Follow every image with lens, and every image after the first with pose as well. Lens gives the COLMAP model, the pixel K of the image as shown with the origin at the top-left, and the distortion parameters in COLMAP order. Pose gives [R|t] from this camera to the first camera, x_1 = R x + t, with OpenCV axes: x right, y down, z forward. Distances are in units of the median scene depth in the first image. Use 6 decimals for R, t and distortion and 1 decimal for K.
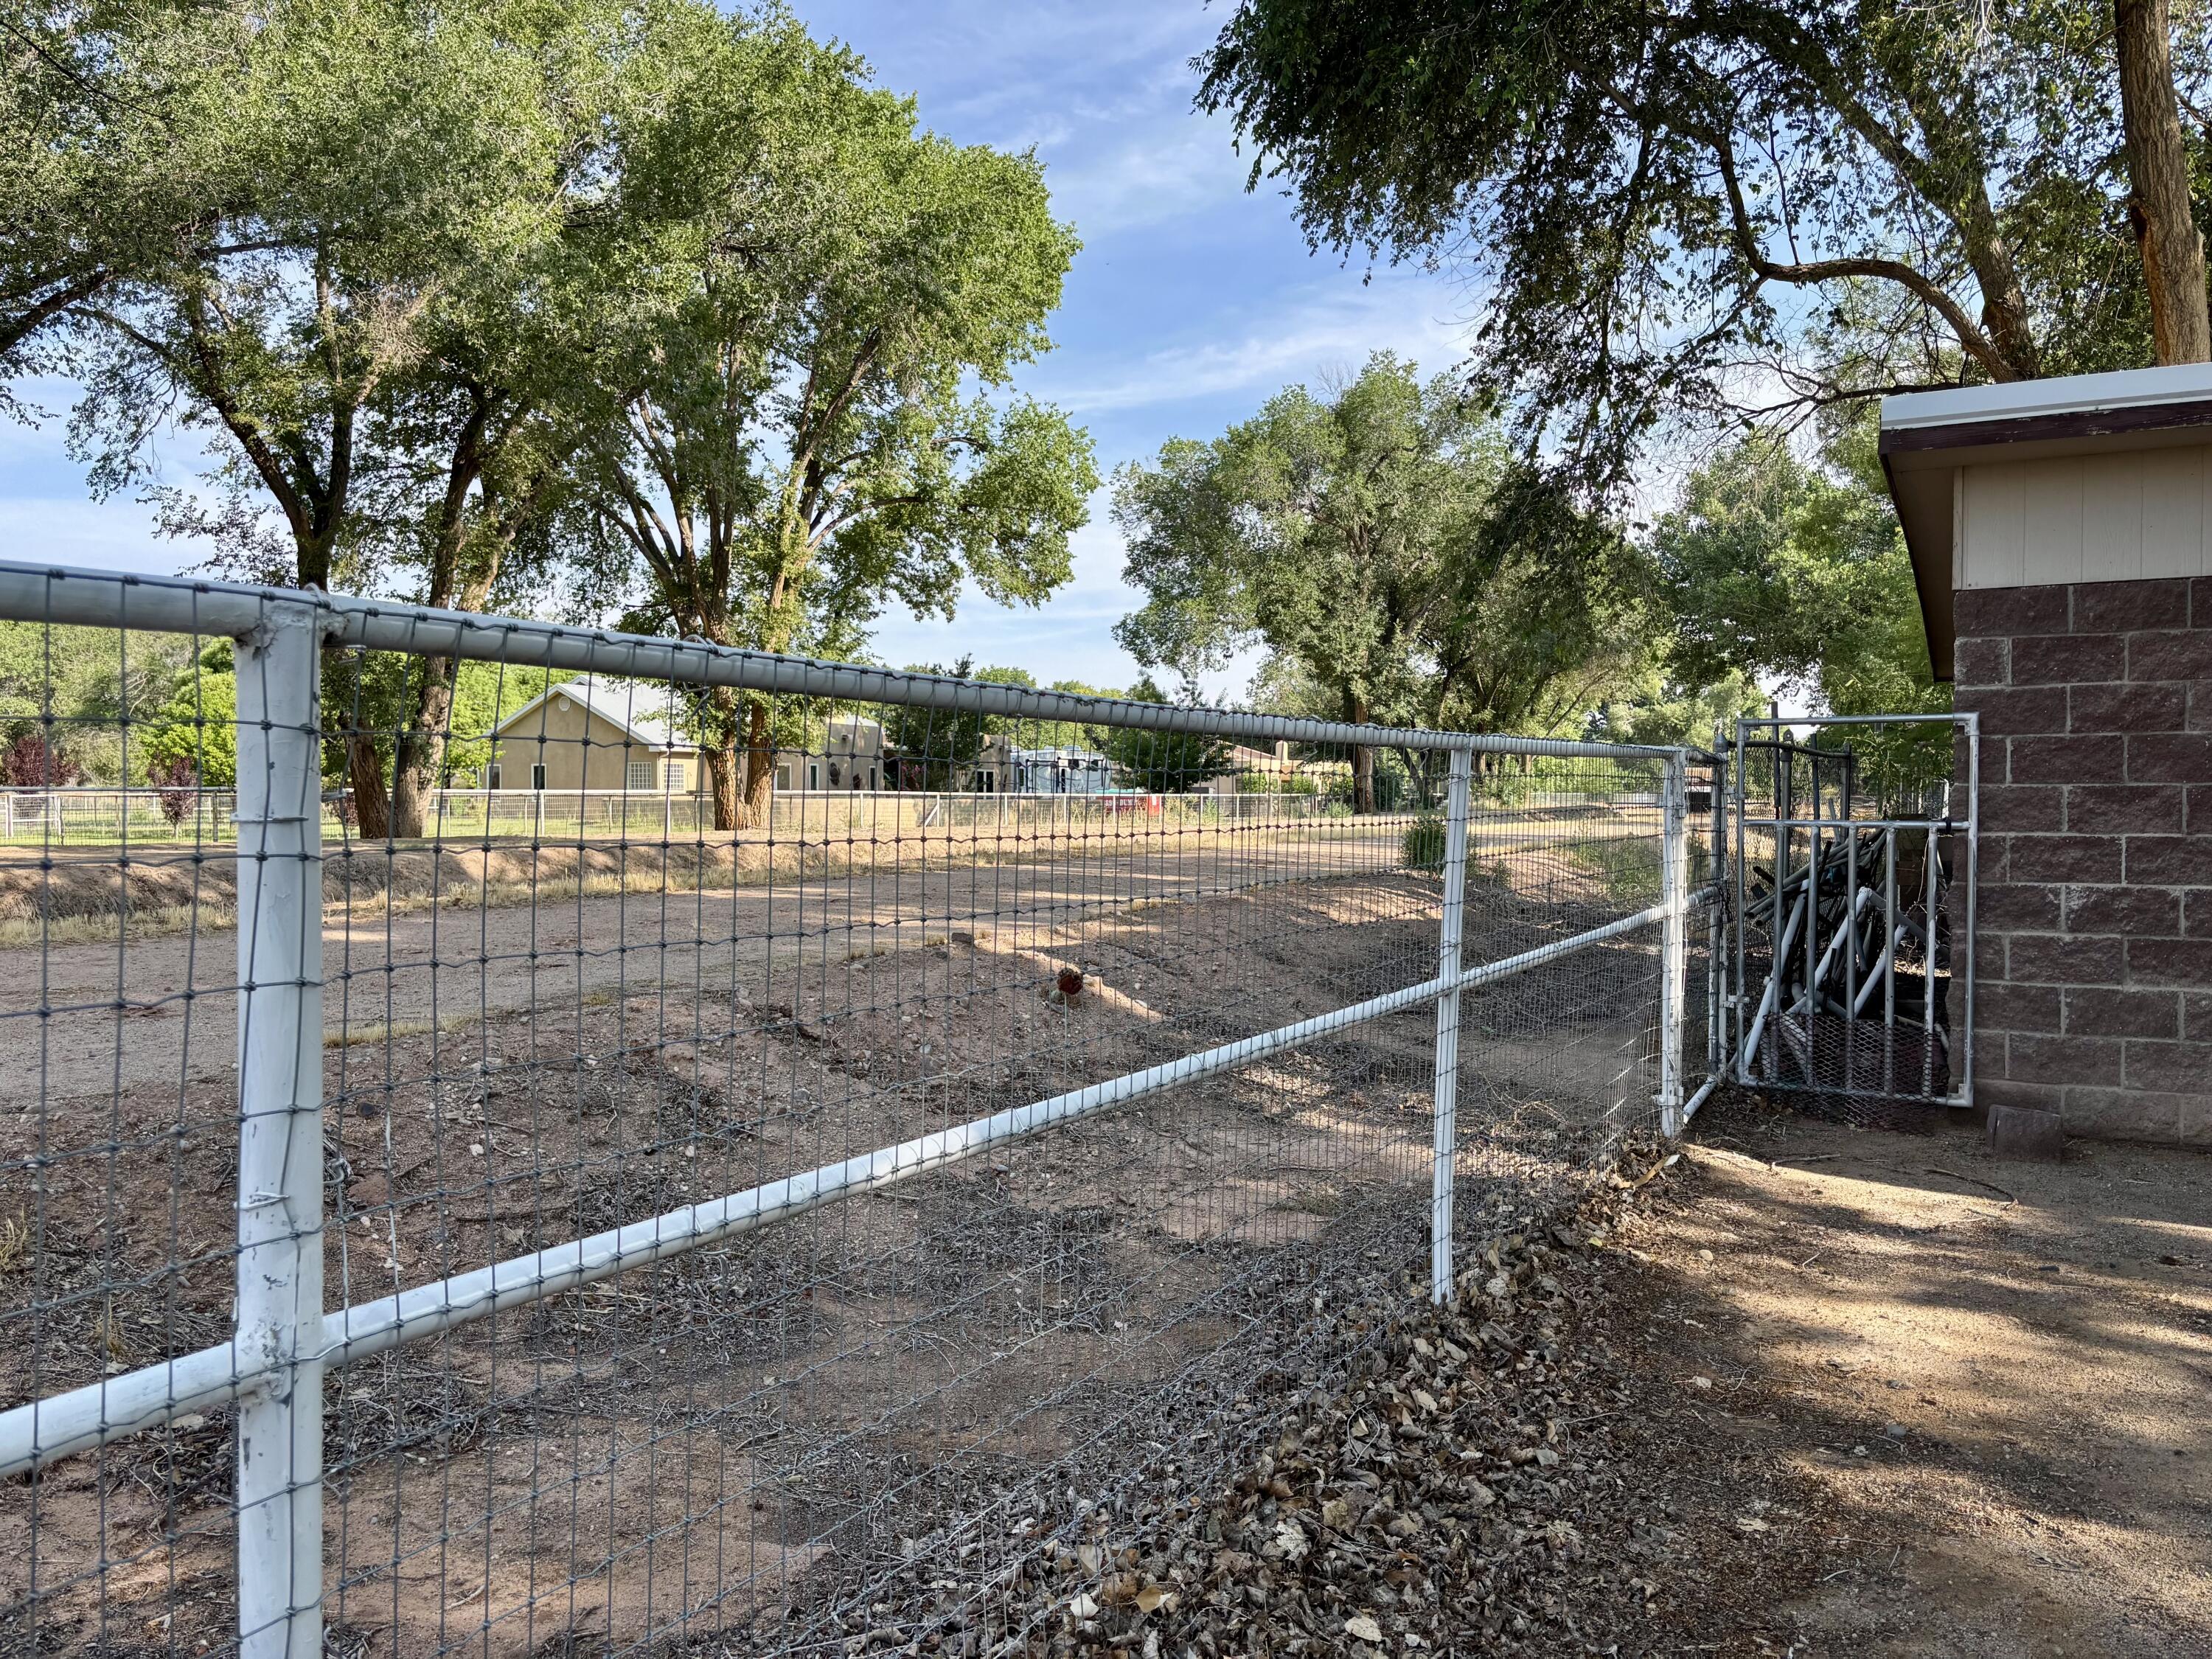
lens RADIAL K [[1676.0, 0, 1095.1], [0, 1676.0, 834.7], [0, 0, 1]] dist [0.025533, -0.030242]
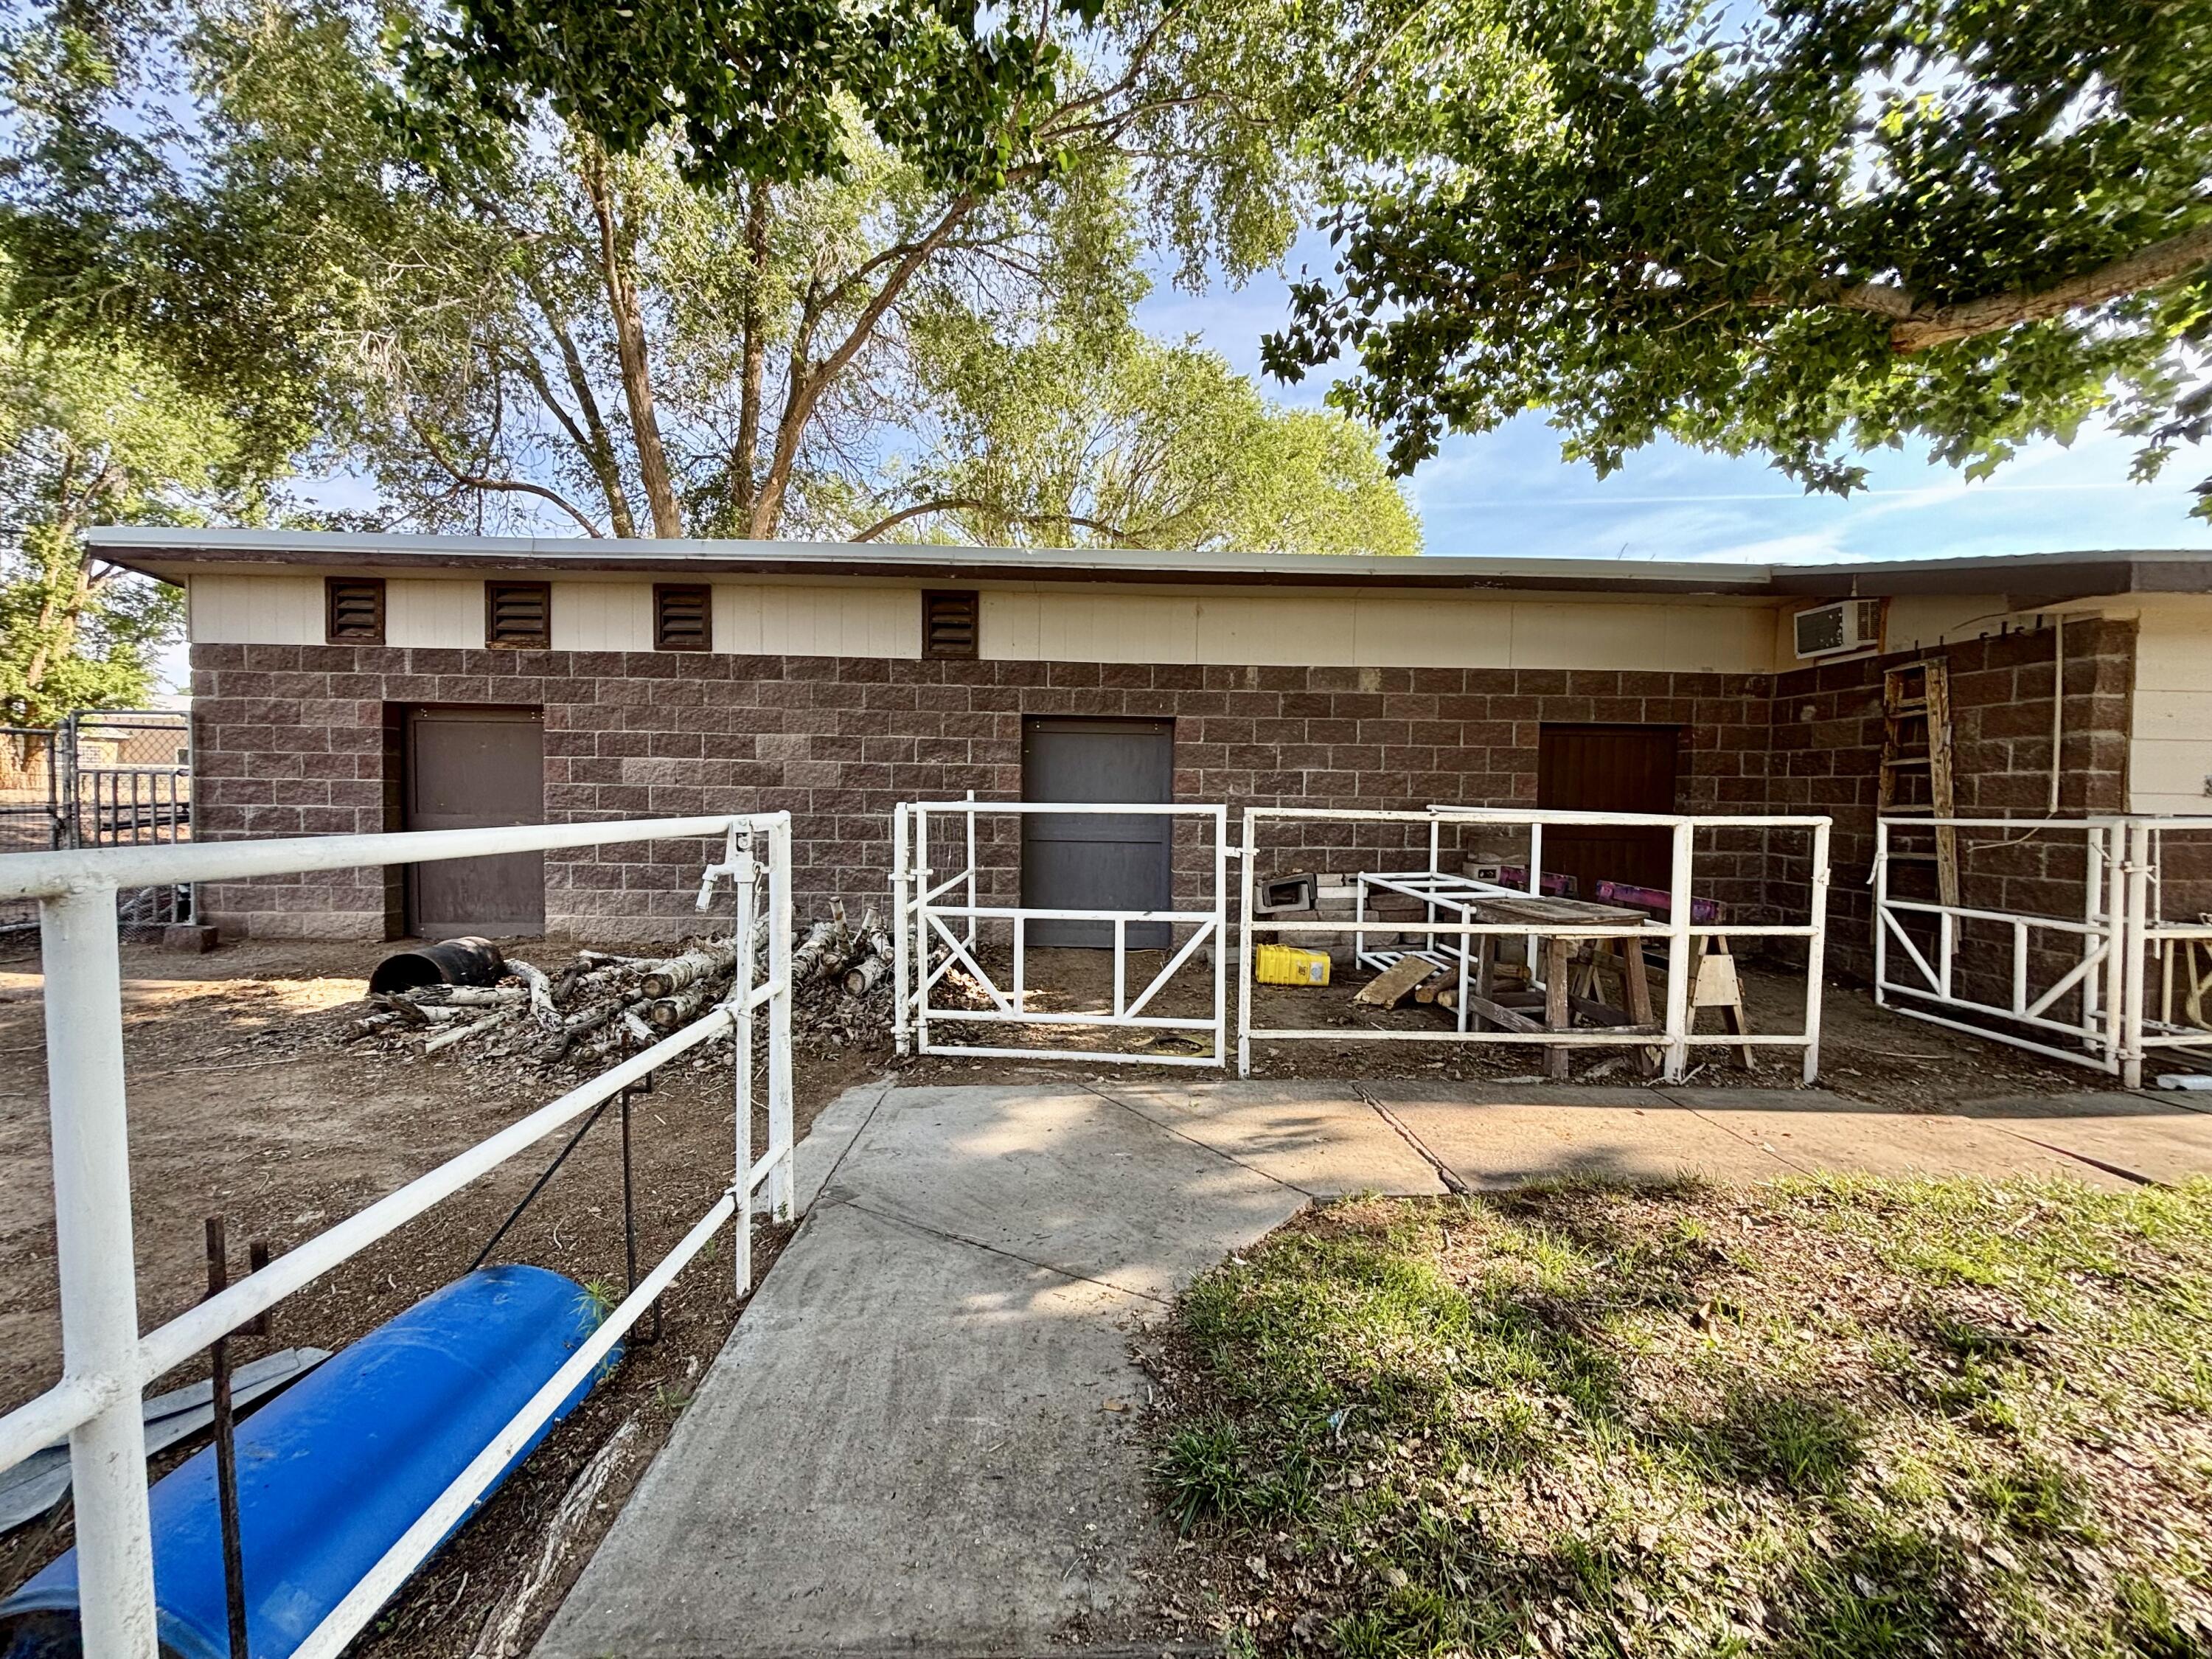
lens RADIAL K [[892.5, 0, 1109.4], [0, 892.5, 818.7], [0, 0, 1]] dist [0.004046, 0.001021]
pose [[0.867735, -0.005572, 0.496996, 0.898762], [-0.003754, 0.999835, 0.017763, 0.022837], [-0.497013, -0.017279, 0.867571, -0.331274]]
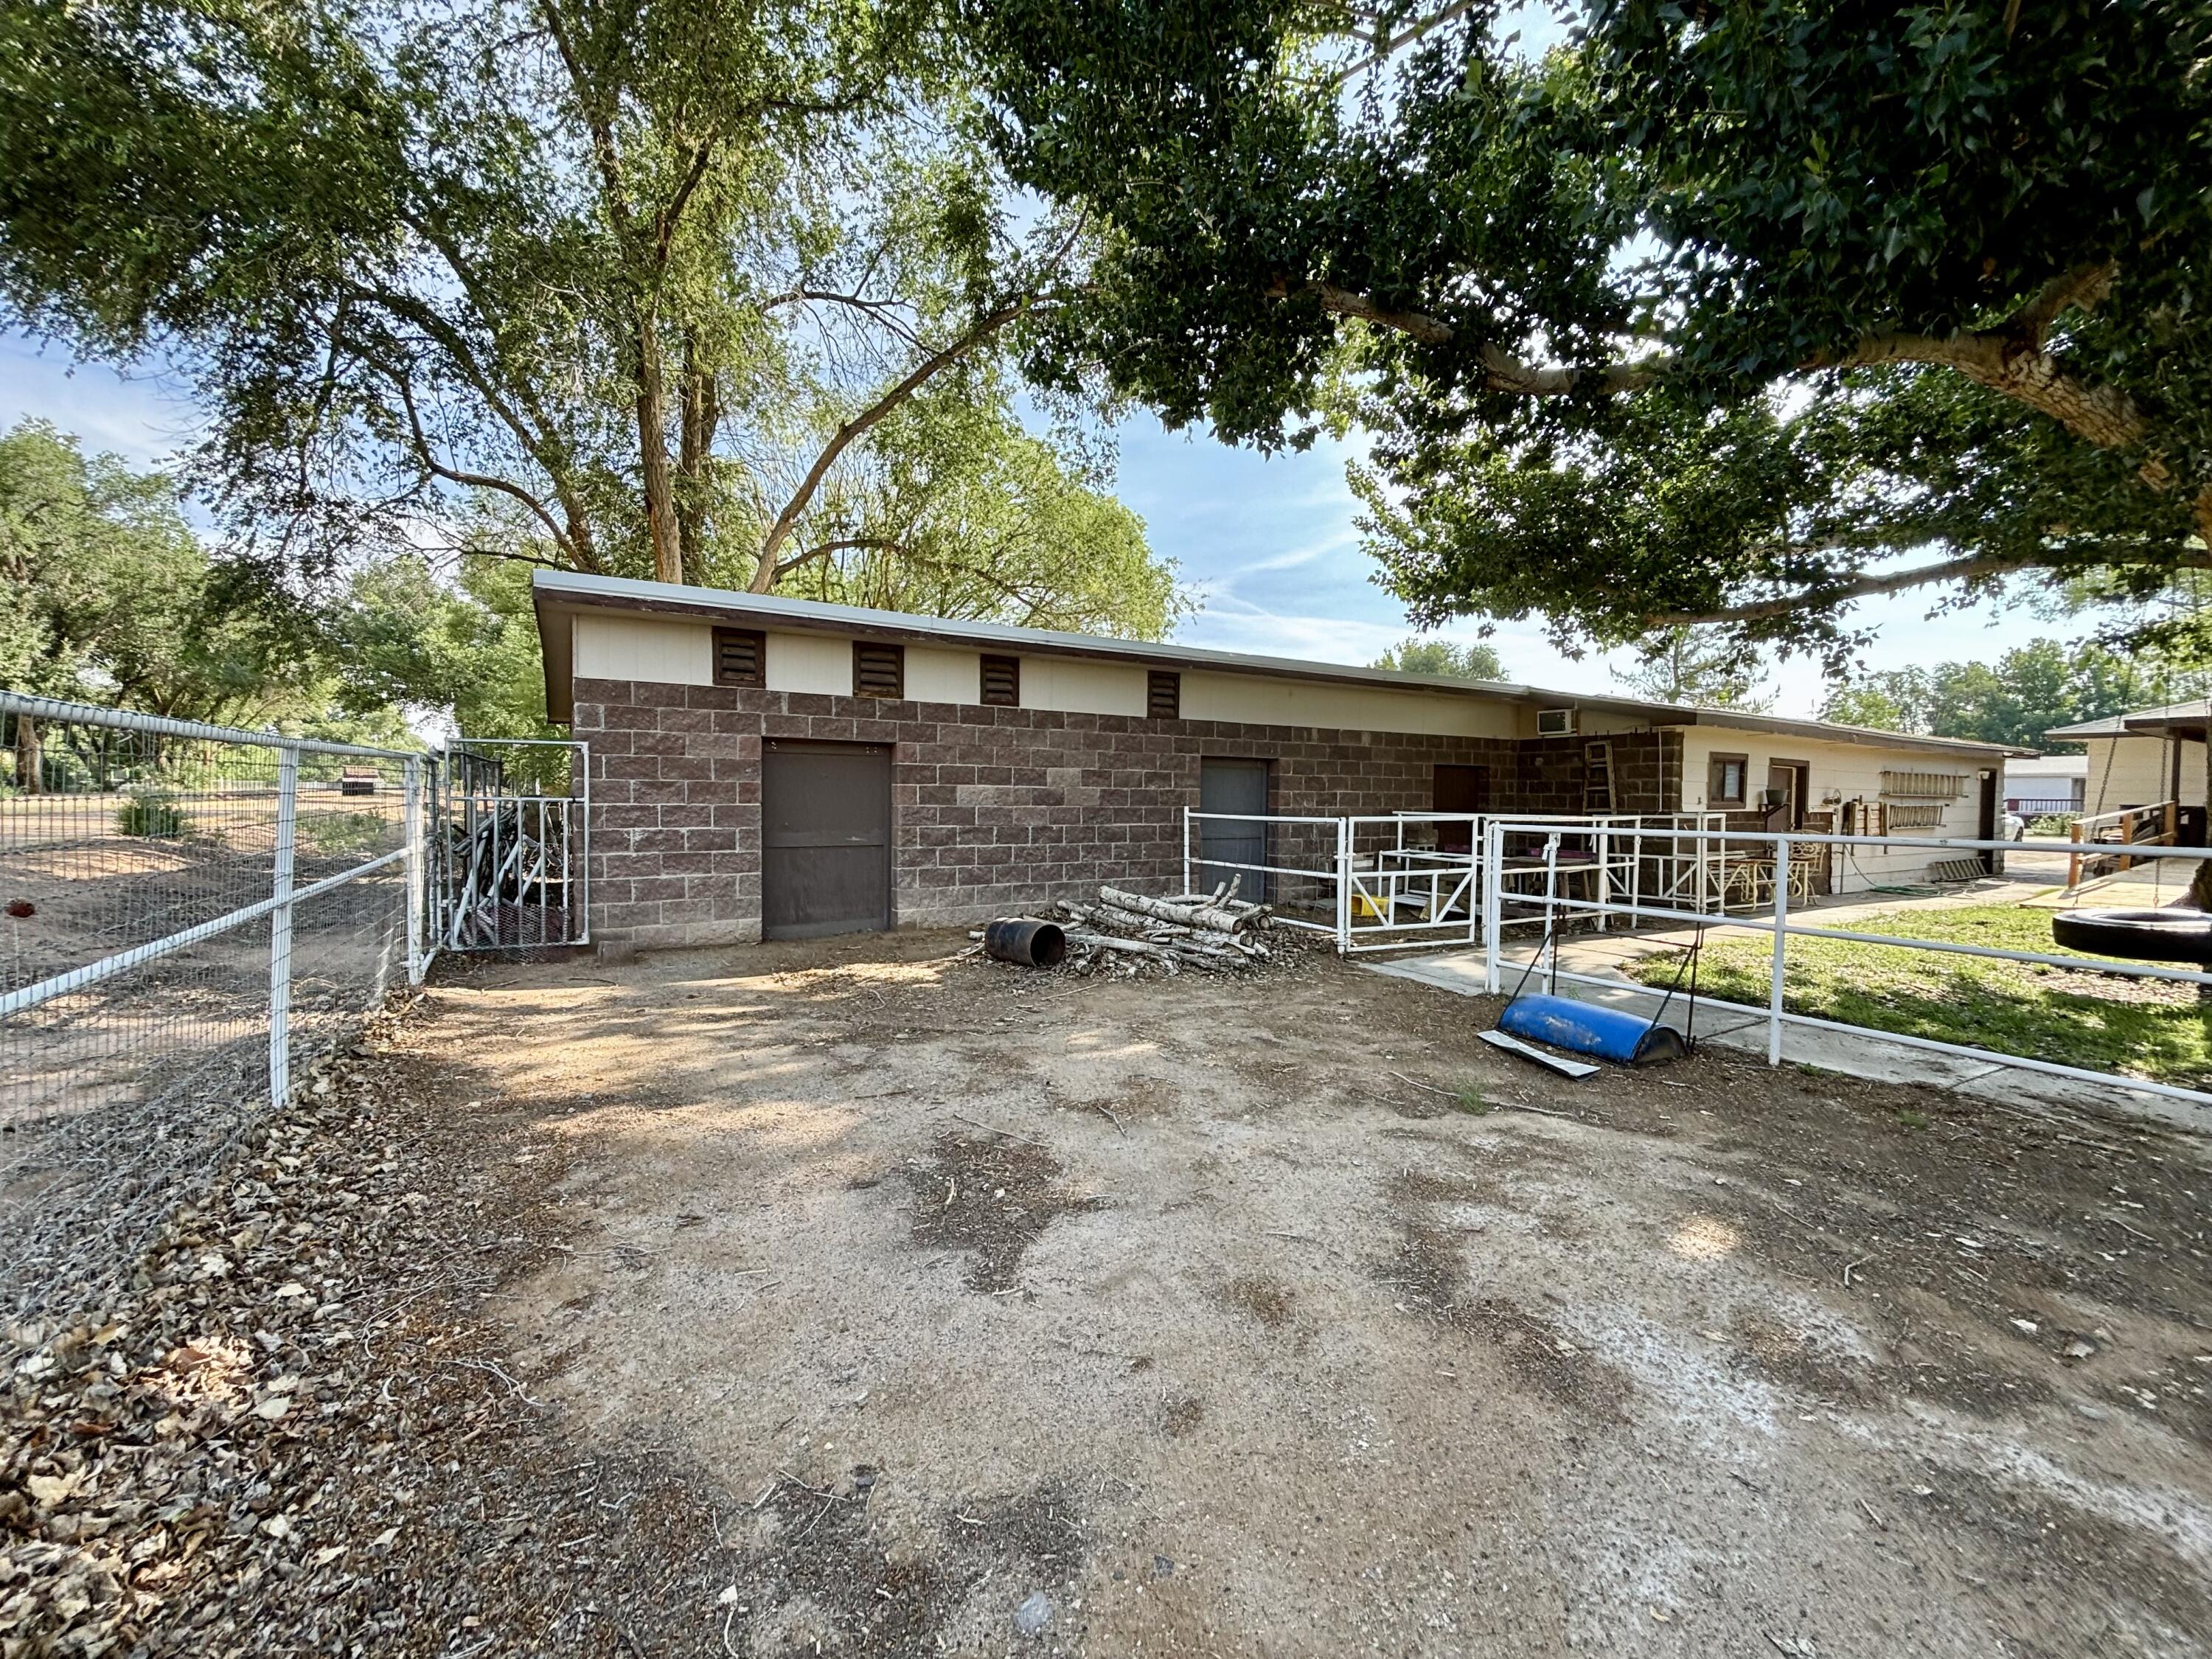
lens RADIAL K [[892.5, 0, 1102.9], [0, 892.5, 826.1], [0, 0, 1]] dist [0.004046, 0.001021]
pose [[0.509229, -0.025792, 0.860244, -0.064500], [0.008242, 0.999651, 0.025093, 0.003598], [-0.860591, -0.005688, 0.509264, -0.040528]]
